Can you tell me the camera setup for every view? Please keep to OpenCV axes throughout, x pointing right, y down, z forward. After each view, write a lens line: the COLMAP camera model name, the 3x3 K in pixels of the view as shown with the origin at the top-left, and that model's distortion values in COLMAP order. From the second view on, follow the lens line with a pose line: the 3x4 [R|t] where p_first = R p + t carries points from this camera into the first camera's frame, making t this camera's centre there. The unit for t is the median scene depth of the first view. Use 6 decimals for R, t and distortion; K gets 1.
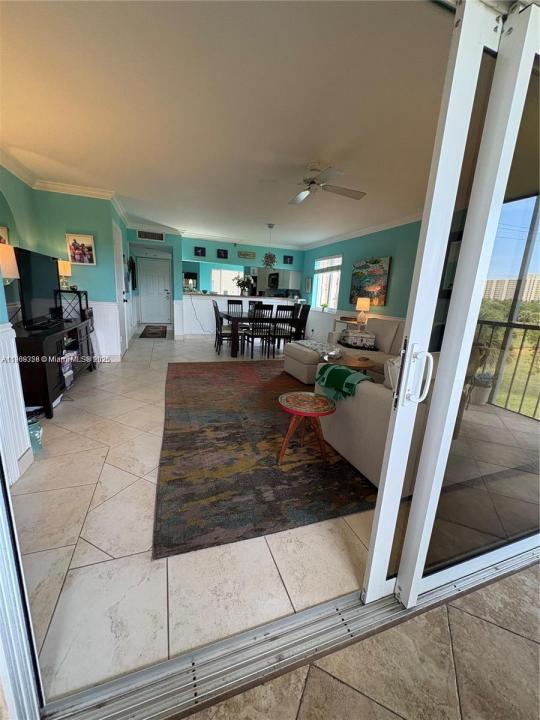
lens RADIAL K [[286.3, 0, 269.8], [0, 286.3, 359.7], [0, 0, 1]] dist [0.000034, 0.000357]
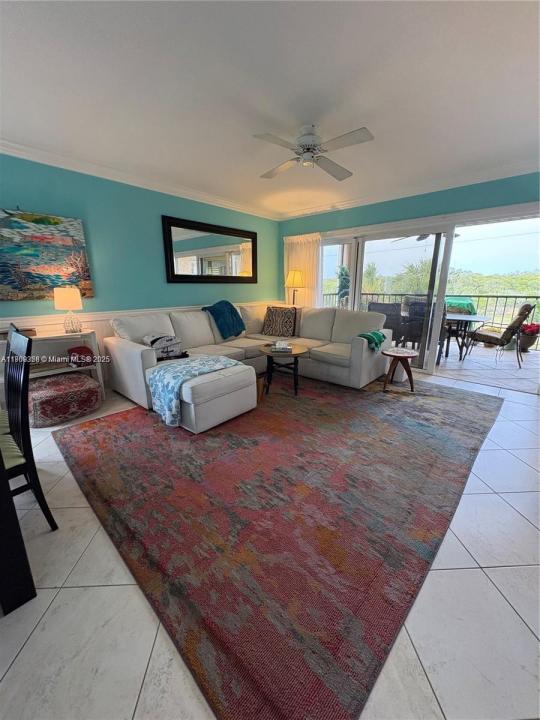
lens RADIAL K [[286.3, 0, 271.2], [0, 286.3, 359.2], [0, 0, 1]] dist [0.000034, 0.000357]
pose [[-0.470286, -0.272913, 0.839255, -0.368312], [0.174918, 0.903290, 0.391754, -0.237354], [-0.865006, 0.331038, -0.377067, 0.907930]]
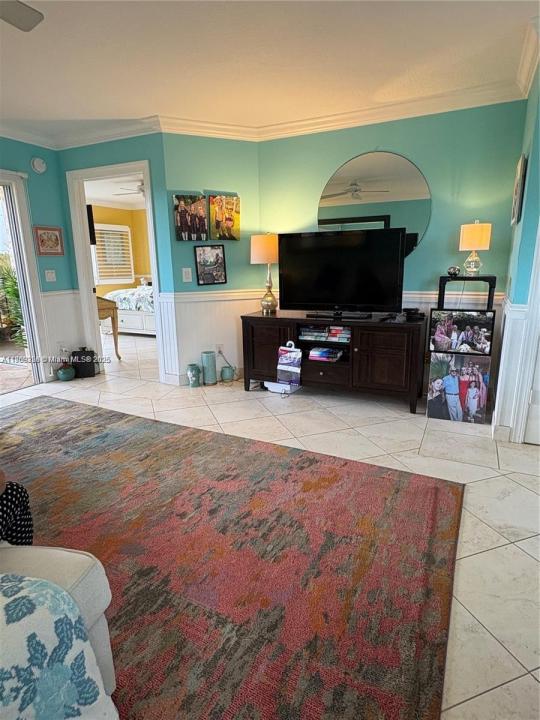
lens RADIAL K [[414.3, 0, 264.7], [0, 414.3, 359.5], [0, 0, 1]] dist [0.007293, 0.002086]
pose [[-0.720294, 0.119452, -0.683306, 0.122176], [-0.178667, 0.919878, 0.349146, -0.235116], [0.670264, 0.373572, -0.641241, 1.015667]]
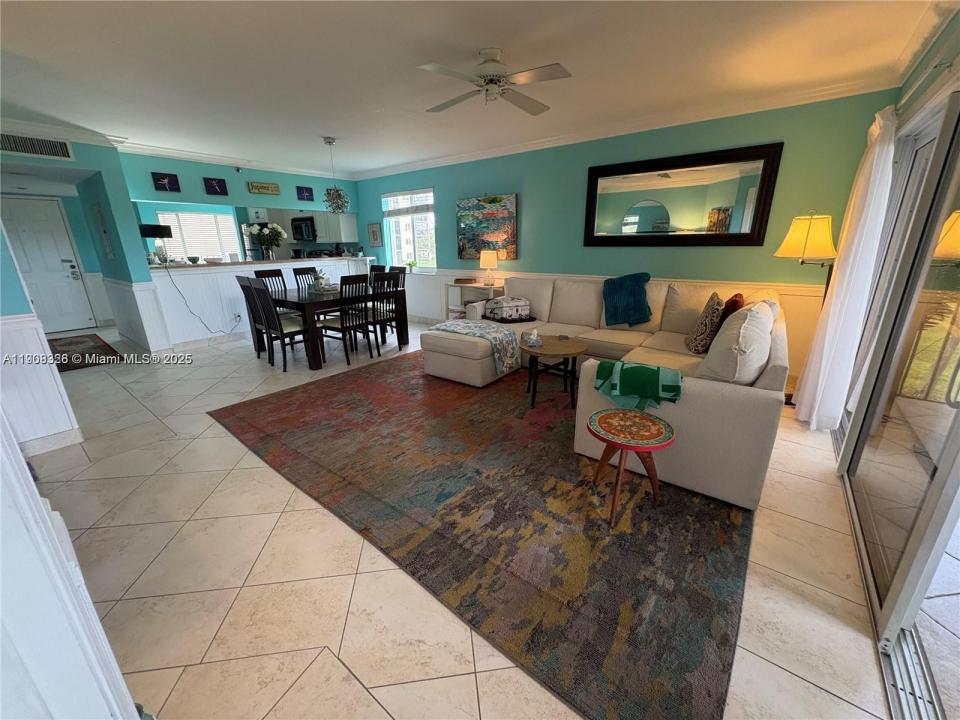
lens RADIAL K [[381.7, 0, 479.1], [0, 381.7, 358.9], [0, 0, 1]] dist [0.000034, 0.000357]
pose [[0.842642, -0.222010, 0.490578, -0.237392], [0.178956, 0.974726, 0.133728, -0.079632], [-0.507868, -0.024893, 0.861075, 0.155573]]
